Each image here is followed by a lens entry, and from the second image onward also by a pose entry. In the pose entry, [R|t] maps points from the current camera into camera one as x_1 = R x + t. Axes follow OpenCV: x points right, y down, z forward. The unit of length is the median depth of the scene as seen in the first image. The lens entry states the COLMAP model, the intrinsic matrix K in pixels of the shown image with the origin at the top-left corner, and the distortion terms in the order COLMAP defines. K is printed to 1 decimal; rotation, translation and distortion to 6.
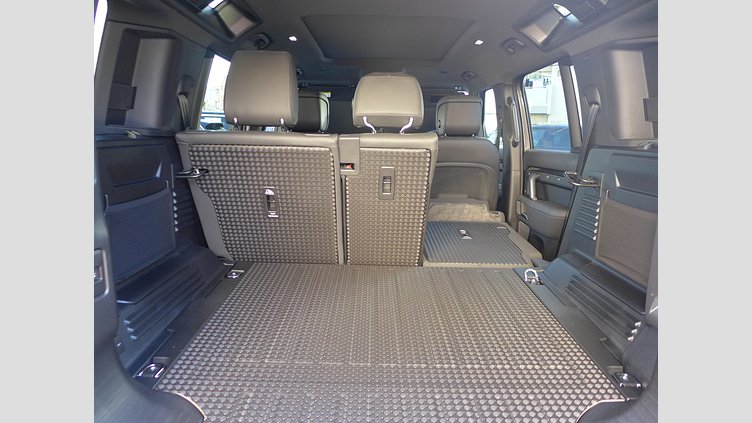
lens RADIAL K [[444.3, 0, 377.4], [0, 444.3, 210.2], [0, 0, 1]] dist [-0.041515, 0.001951]
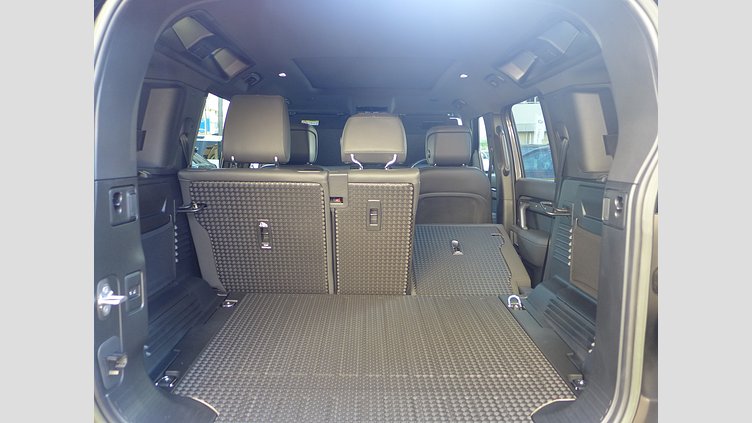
lens RADIAL K [[519.1, 0, 371.4], [0, 519.1, 203.7], [0, 0, 1]] dist [-0.046005, 0.013375]
pose [[0.999922, -0.012467, -0.000674, 0.018744], [0.012375, 0.996785, -0.079162, 0.012260], [0.001659, 0.079147, 0.996862, -0.266966]]
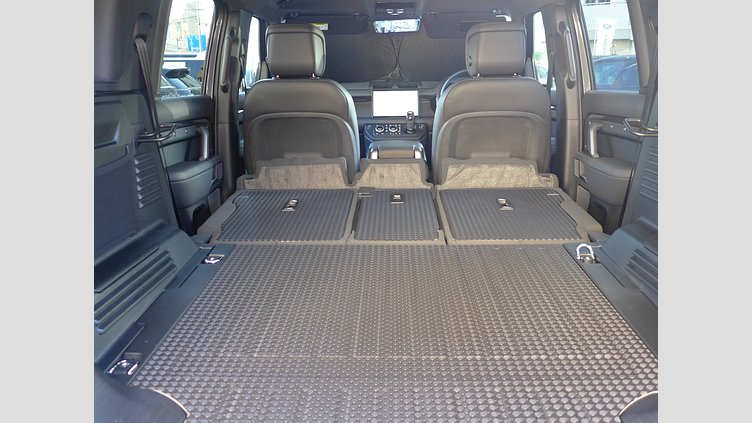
lens RADIAL K [[601.9, 0, 373.6], [0, 601.9, 217.9], [0, 0, 1]] dist [-0.055680, -0.007662]
pose [[0.998617, -0.026426, -0.045459, 0.025201], [0.029189, 0.997697, 0.061223, 0.012207], [0.043737, -0.062465, 0.997088, -0.088941]]
